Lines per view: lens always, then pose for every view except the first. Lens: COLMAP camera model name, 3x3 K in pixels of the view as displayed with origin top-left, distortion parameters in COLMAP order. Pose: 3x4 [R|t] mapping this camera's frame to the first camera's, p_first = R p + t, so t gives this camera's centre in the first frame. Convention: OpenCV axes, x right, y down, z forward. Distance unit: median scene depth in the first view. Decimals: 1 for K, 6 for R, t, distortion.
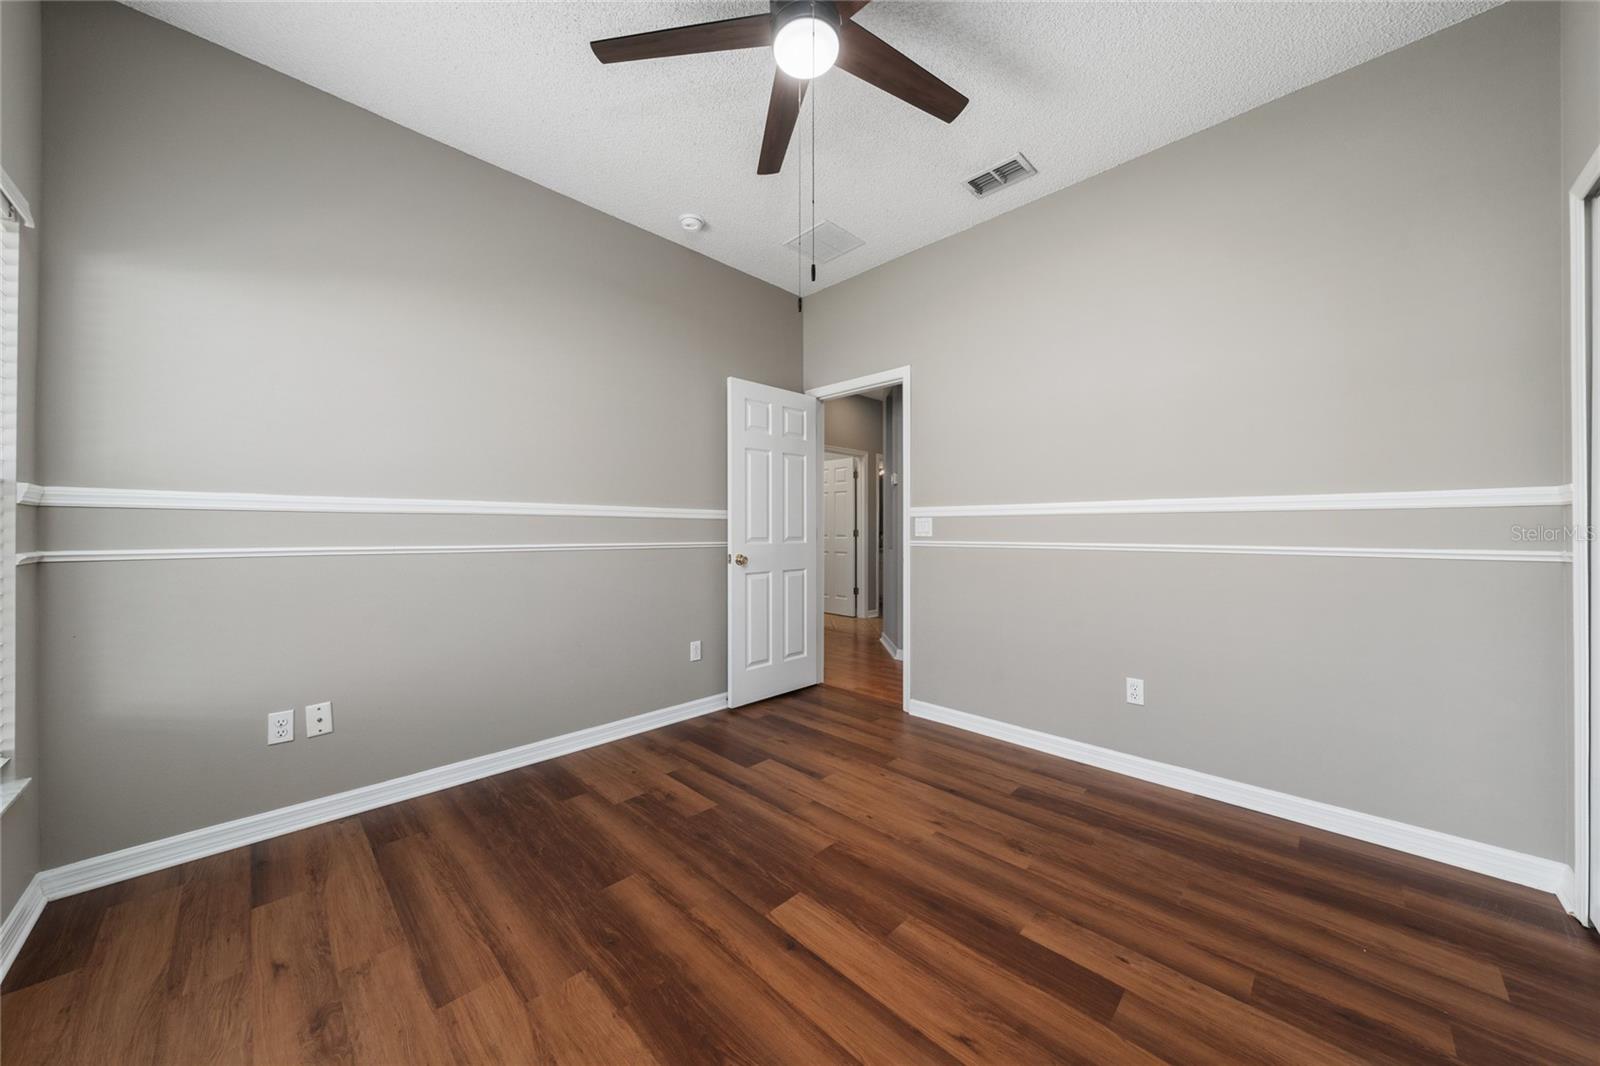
lens RADIAL K [[545.8, 0, 796.1], [0, 545.8, 538.4], [0, 0, 1]] dist [-0.001044, -0.000023]
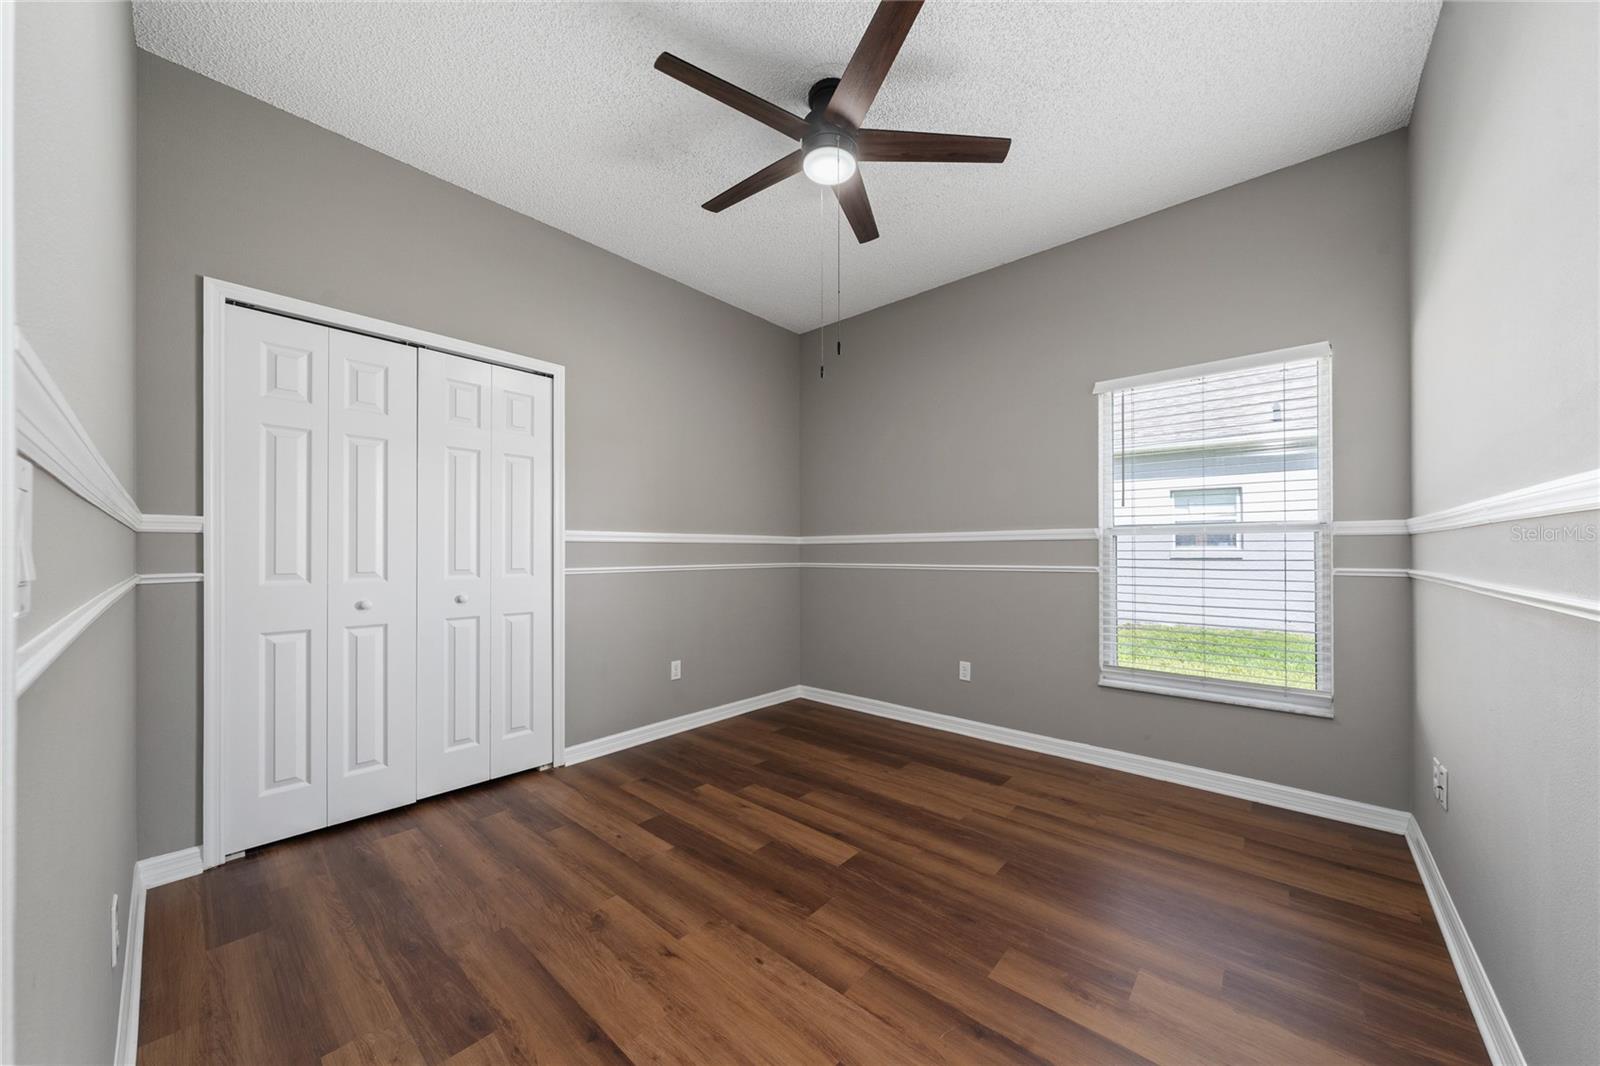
lens RADIAL K [[545.8, 0, 796.1], [0, 545.8, 538.4], [0, 0, 1]] dist [-0.001044, -0.000023]
pose [[-0.998662, -0.001432, -0.051699, 0.154806], [-0.001170, 0.999986, -0.005086, -0.041034], [0.051705, -0.005019, -0.998650, 2.126797]]
